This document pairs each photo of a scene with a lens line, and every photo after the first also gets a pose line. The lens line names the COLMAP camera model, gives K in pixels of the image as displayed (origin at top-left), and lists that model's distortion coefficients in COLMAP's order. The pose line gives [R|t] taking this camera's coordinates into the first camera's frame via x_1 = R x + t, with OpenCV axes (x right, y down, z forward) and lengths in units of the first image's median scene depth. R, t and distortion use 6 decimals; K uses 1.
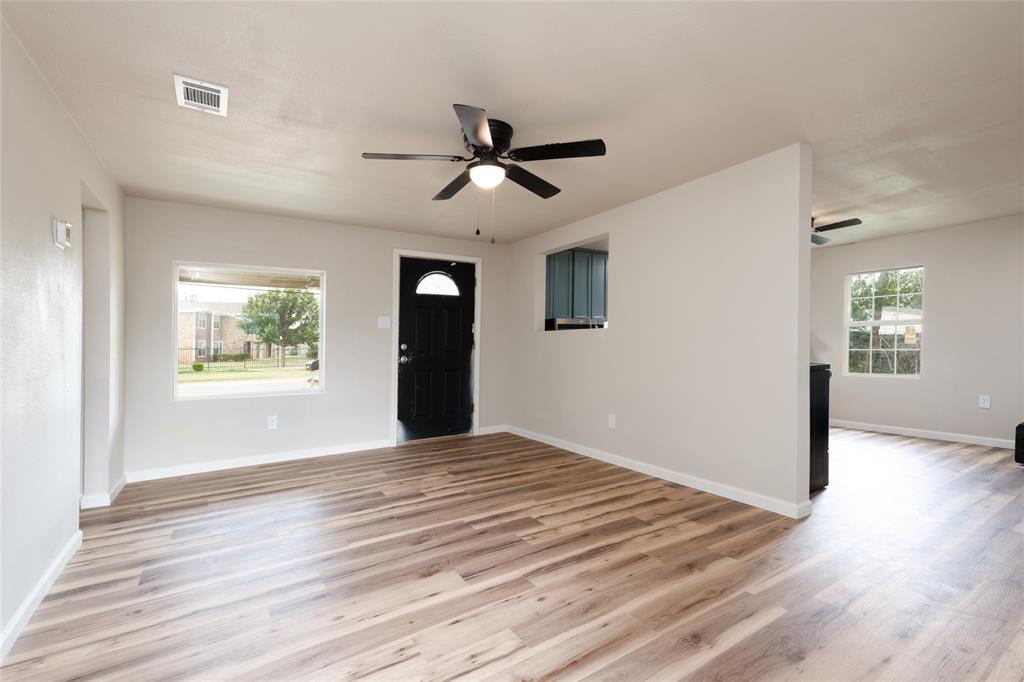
lens RADIAL K [[462.0, 0, 517.0], [0, 462.0, 339.5], [0, 0, 1]] dist [0.002603, -0.000646]
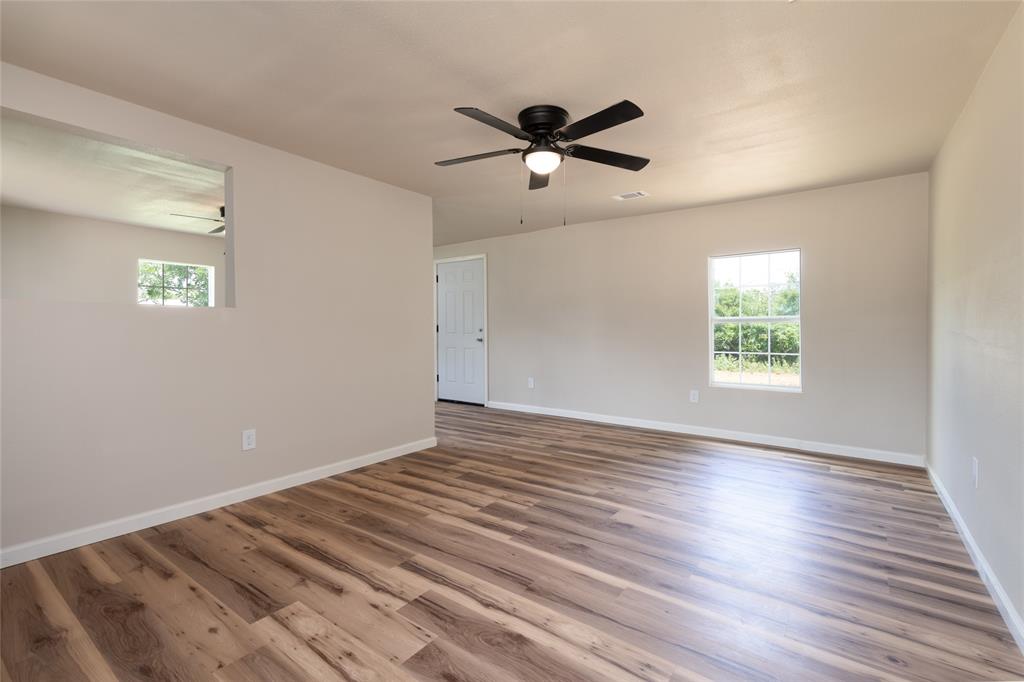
lens RADIAL K [[462.0, 0, 517.0], [0, 462.0, 339.5], [0, 0, 1]] dist [0.002603, -0.000646]
pose [[-0.361951, -0.010322, 0.932140, -0.836404], [-0.000514, 0.999941, 0.010874, 0.018231], [-0.932197, 0.003457, -0.361935, 1.195293]]
